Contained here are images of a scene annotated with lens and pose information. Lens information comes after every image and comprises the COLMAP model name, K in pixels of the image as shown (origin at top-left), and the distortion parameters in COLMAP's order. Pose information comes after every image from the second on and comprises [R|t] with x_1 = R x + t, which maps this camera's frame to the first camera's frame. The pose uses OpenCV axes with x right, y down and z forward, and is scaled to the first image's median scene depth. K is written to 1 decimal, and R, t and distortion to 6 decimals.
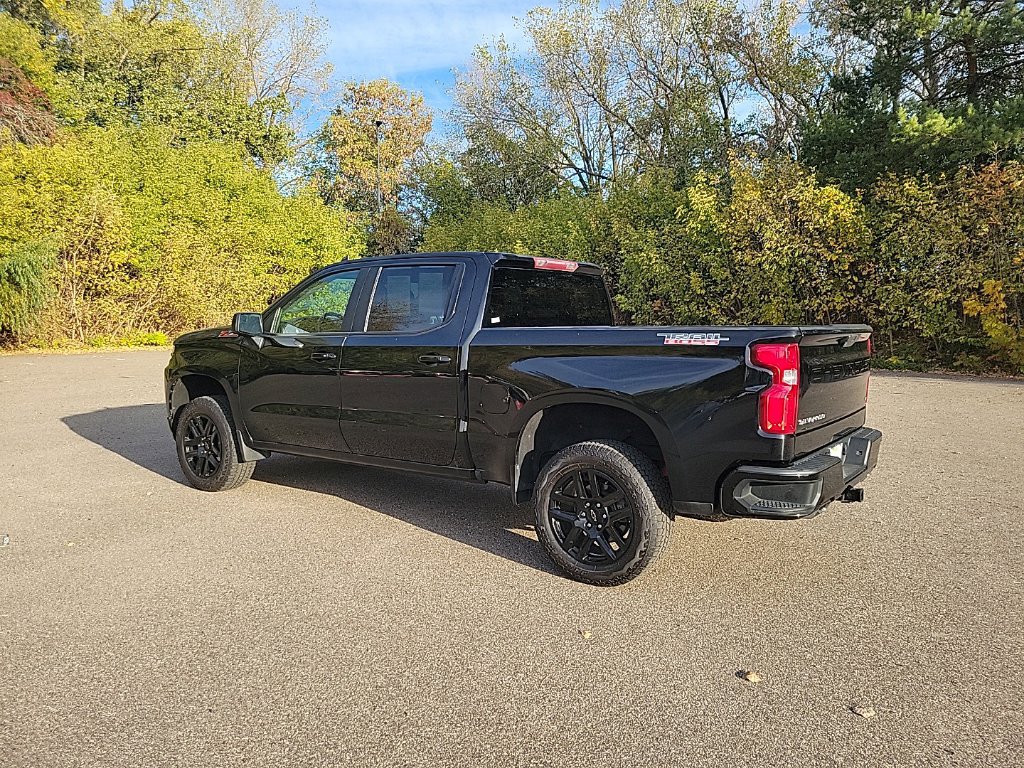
lens RADIAL K [[769.0, 0, 512.0], [0, 769.0, 384.0], [0, 0, 1]] dist [0.028436, -0.000762]
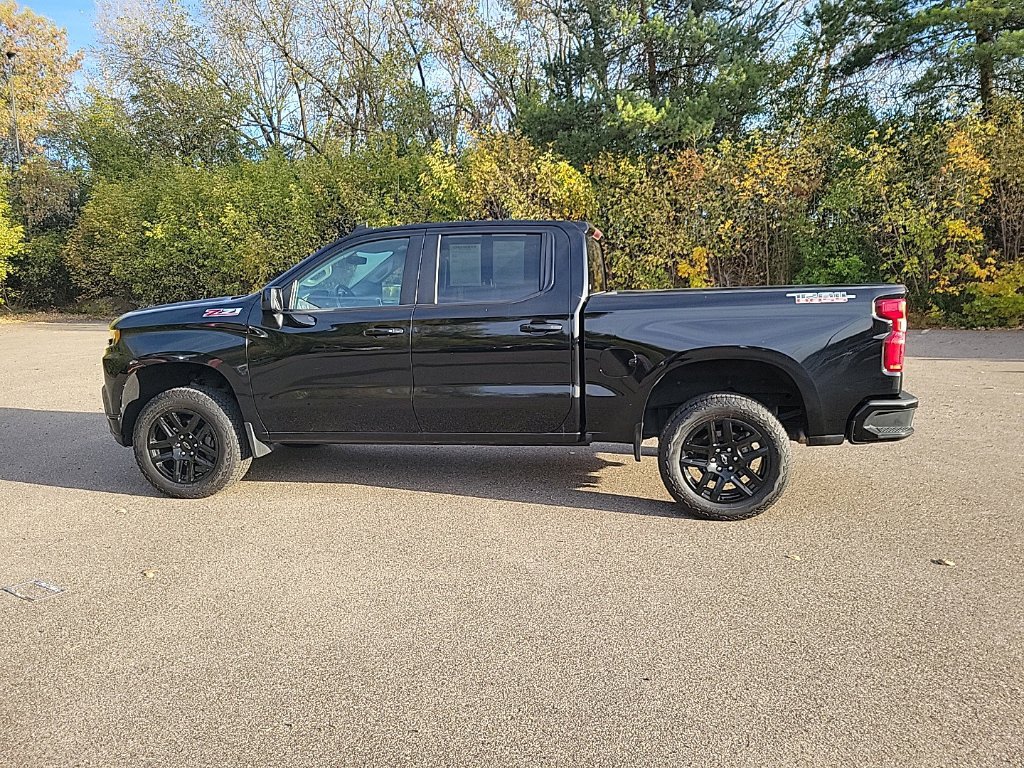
lens RADIAL K [[762.9, 0, 523.7], [0, 762.9, 384.0], [0, 0, 1]] dist [0.050113, -0.047628]
pose [[0.899076, -0.079019, 0.430603, -0.149518], [0.060303, 0.996553, 0.056964, -0.004664], [-0.433620, -0.025249, 0.900742, 0.030383]]
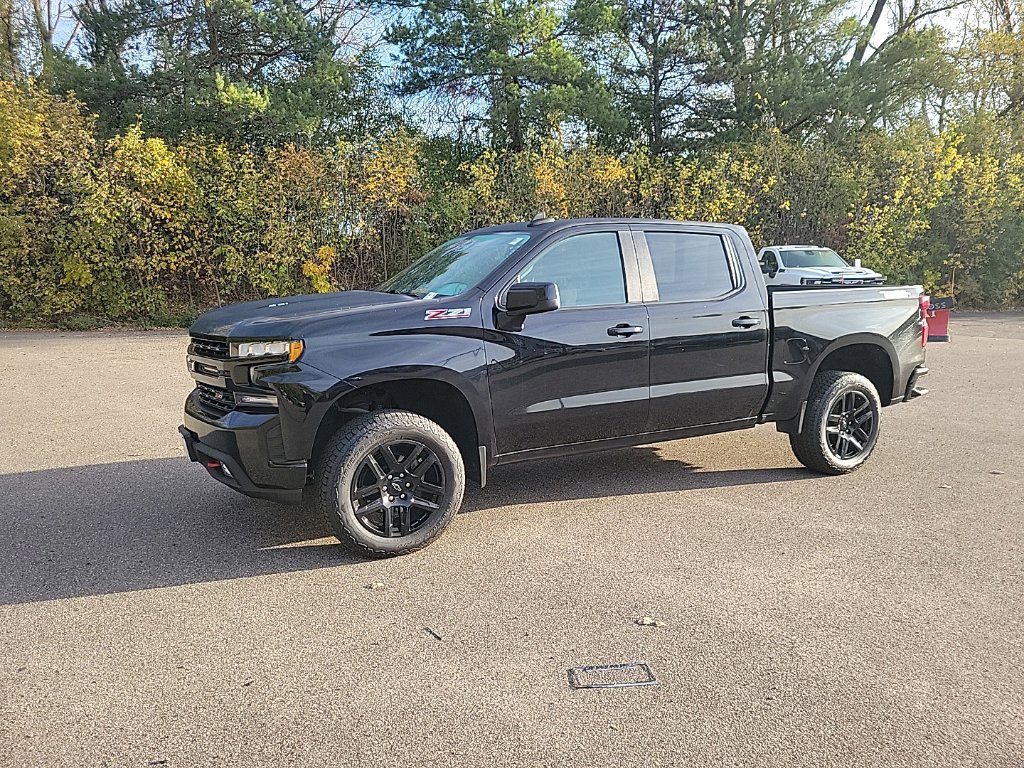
lens RADIAL K [[772.4, 0, 516.7], [0, 772.4, 370.6], [0, 0, 1]] dist [0.056704, -0.040625]
pose [[0.407928, -0.115626, 0.905663, -0.333195], [0.083249, 0.992527, 0.089219, -0.024194], [-0.909211, 0.039001, 0.414505, 0.227328]]
